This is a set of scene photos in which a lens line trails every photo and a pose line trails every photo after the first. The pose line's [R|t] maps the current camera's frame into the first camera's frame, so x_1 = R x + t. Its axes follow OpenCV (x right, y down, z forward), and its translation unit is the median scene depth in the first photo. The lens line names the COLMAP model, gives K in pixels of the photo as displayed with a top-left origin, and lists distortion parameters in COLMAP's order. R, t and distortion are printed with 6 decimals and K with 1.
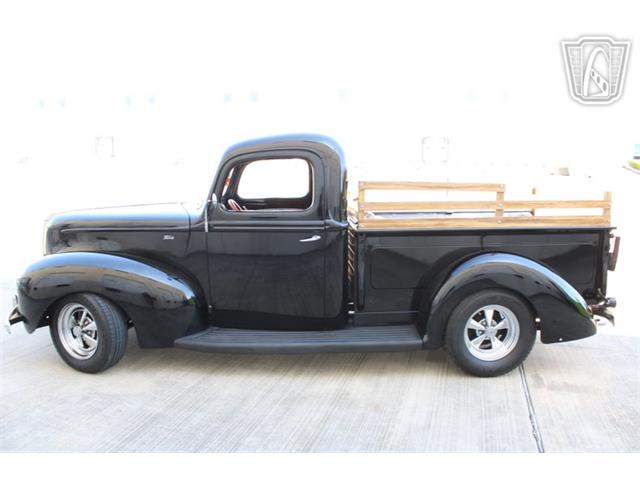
lens RADIAL K [[546.8, 0, 323.6], [0, 546.8, 241.6], [0, 0, 1]] dist [-0.165208, 0.166726]
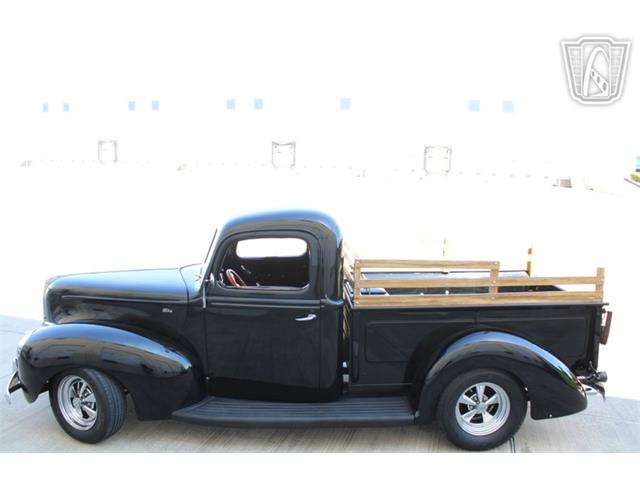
lens RADIAL K [[546.8, 0, 323.6], [0, 546.8, 241.6], [0, 0, 1]] dist [-0.165208, 0.166726]
pose [[0.999909, 0.013123, -0.002990, 0.009364], [-0.013138, 0.999900, -0.005241, -0.137101], [0.002921, 0.005280, 0.999982, -0.015936]]
